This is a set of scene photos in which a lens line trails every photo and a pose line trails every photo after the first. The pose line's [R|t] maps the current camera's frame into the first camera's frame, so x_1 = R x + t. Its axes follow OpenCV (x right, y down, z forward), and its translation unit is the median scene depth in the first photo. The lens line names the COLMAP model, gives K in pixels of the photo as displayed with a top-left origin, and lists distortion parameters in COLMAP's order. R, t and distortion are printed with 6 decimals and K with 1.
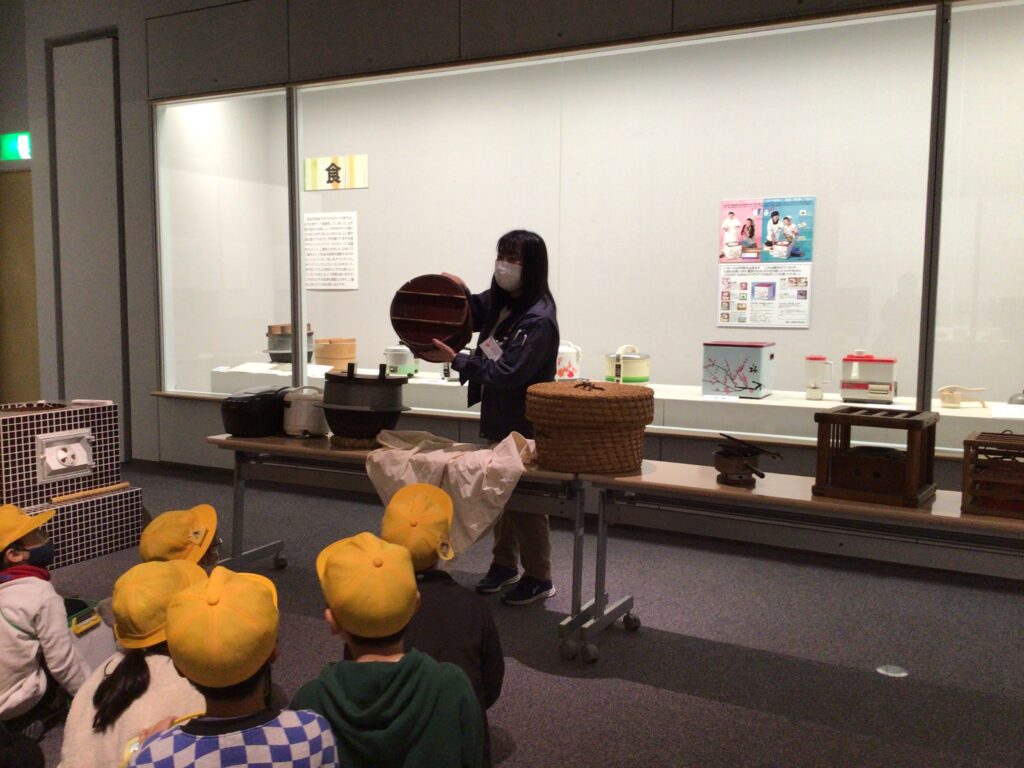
lens RADIAL K [[911.3, 0, 528.6], [0, 911.3, 380.9], [0, 0, 1]] dist [0.141279, -0.253492]
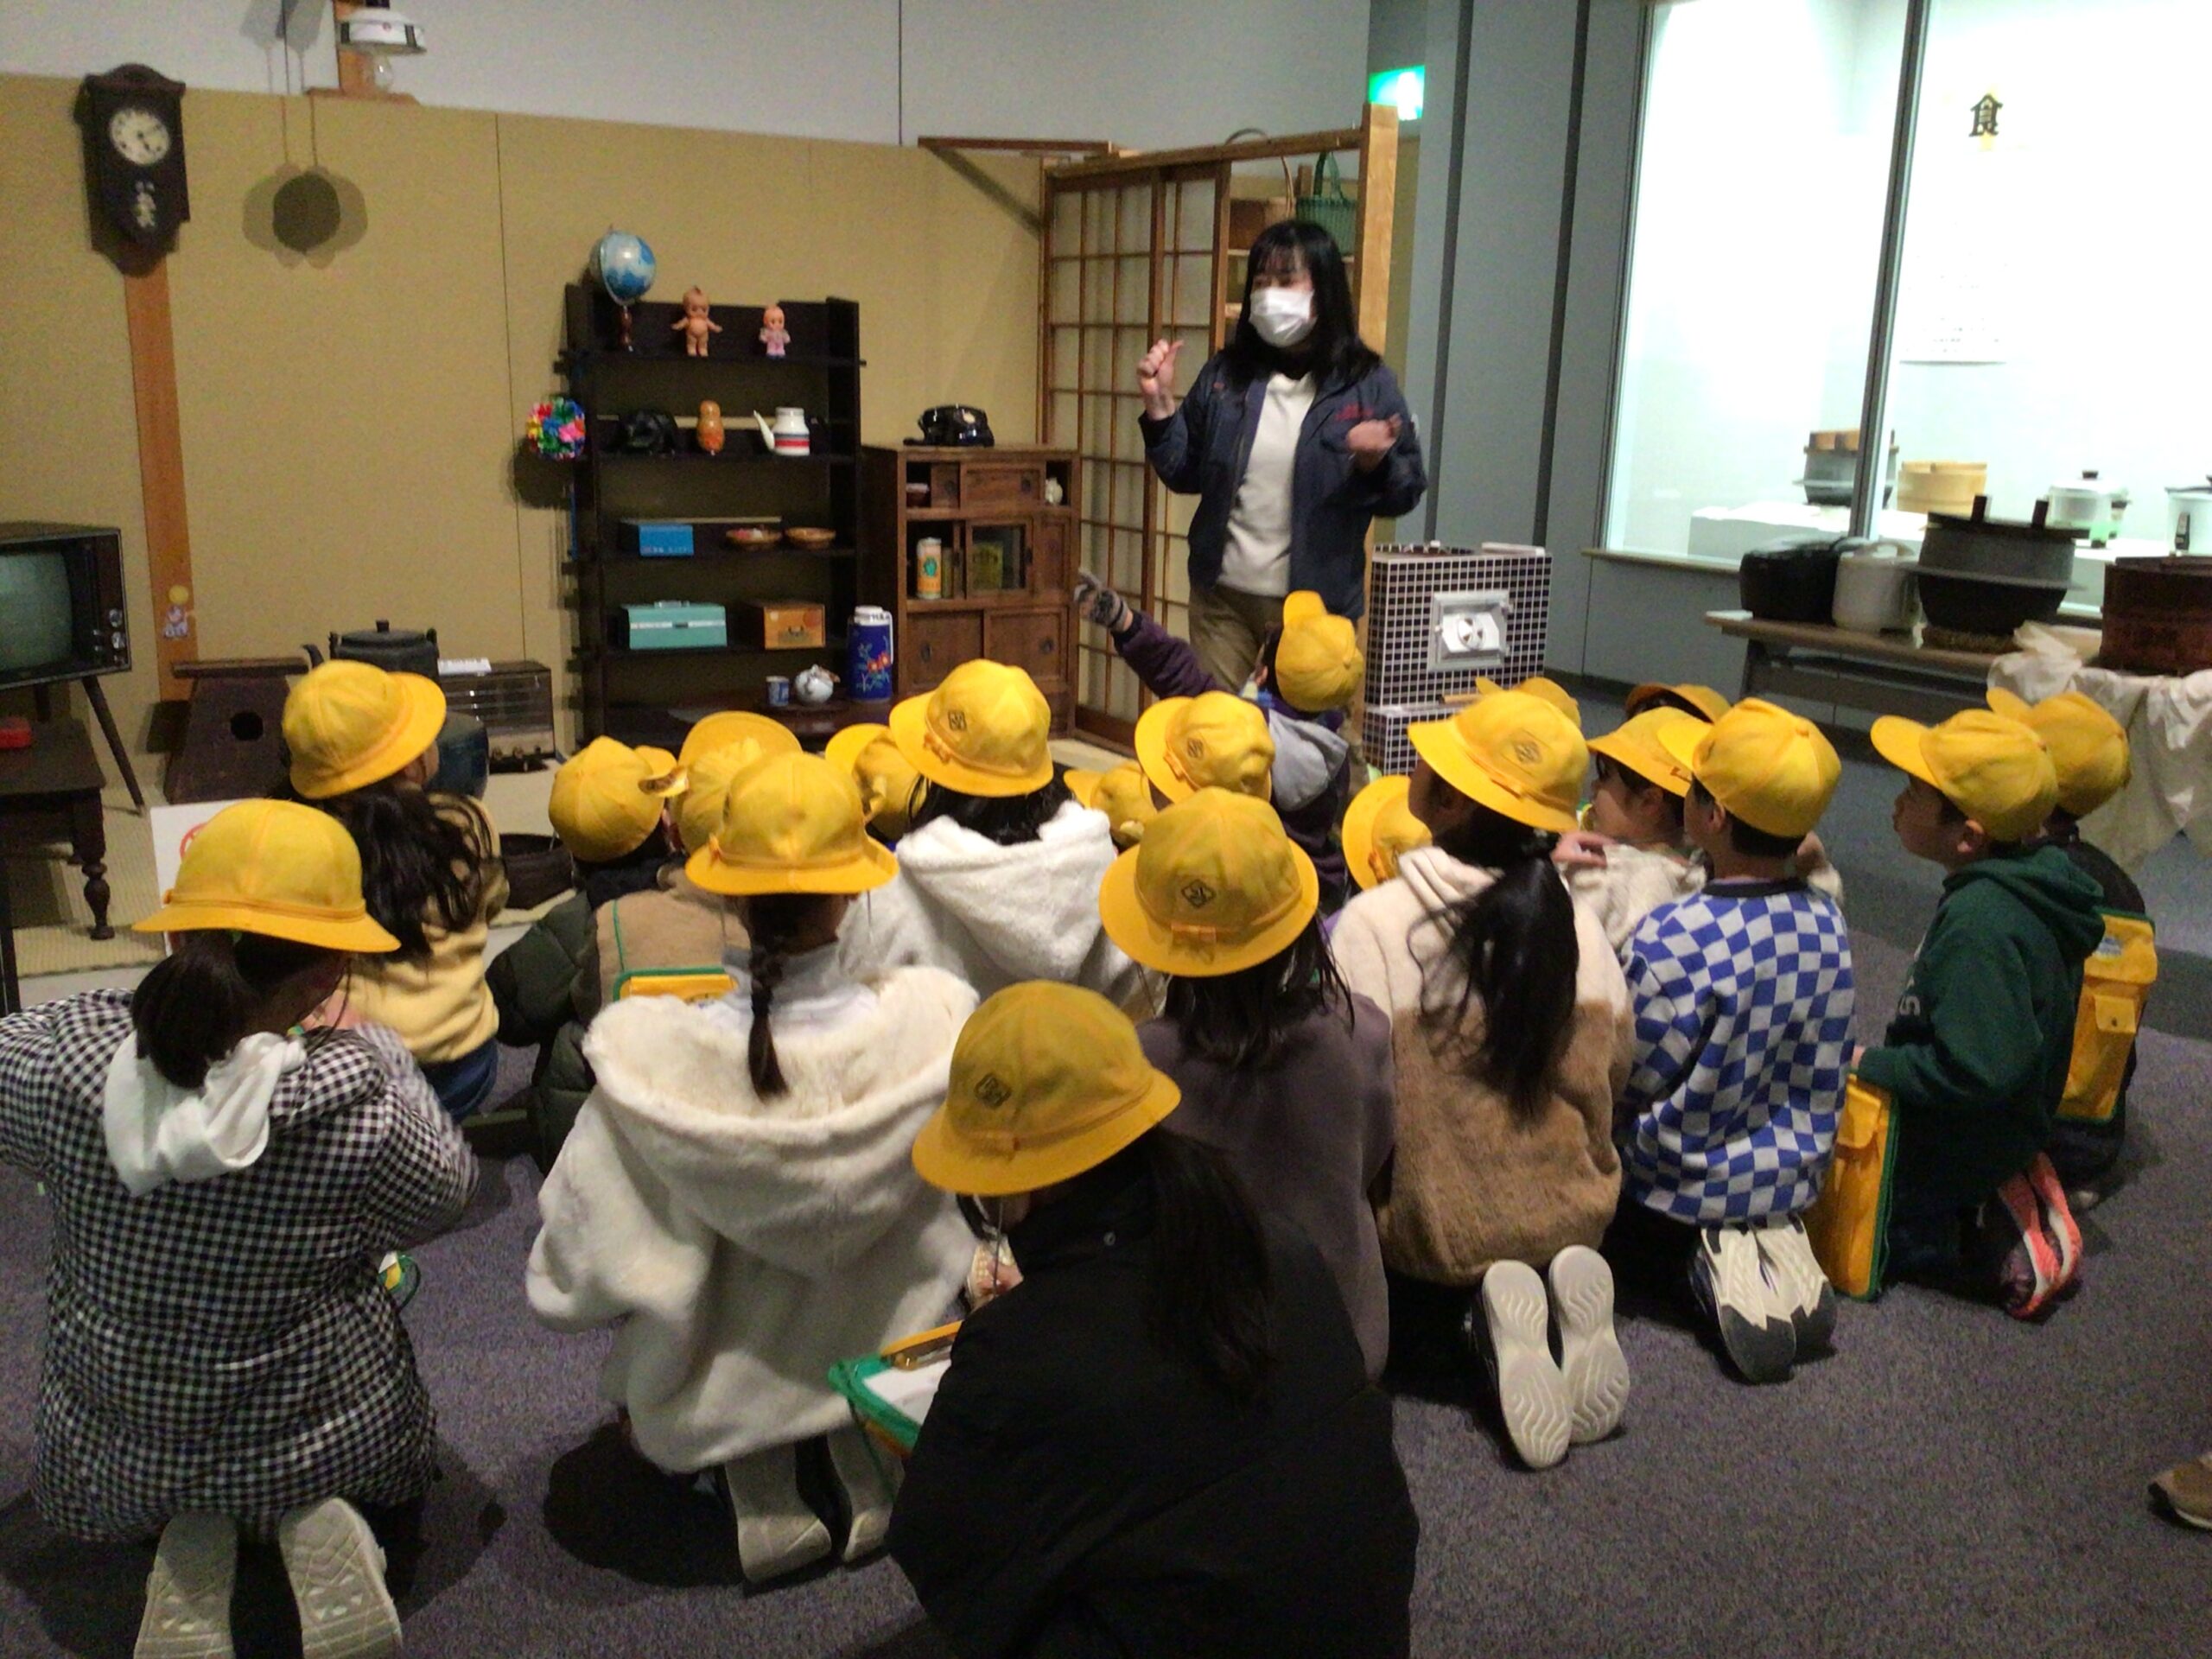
lens RADIAL K [[1968.5, 0, 1141.8], [0, 1968.5, 822.7], [0, 0, 1]] dist [0.141279, -0.253492]
pose [[0.838641, 0.139824, -0.526431, 0.035541], [-0.071999, 0.986466, 0.147314, 0.026810], [0.539905, -0.085641, 0.837358, -0.241444]]
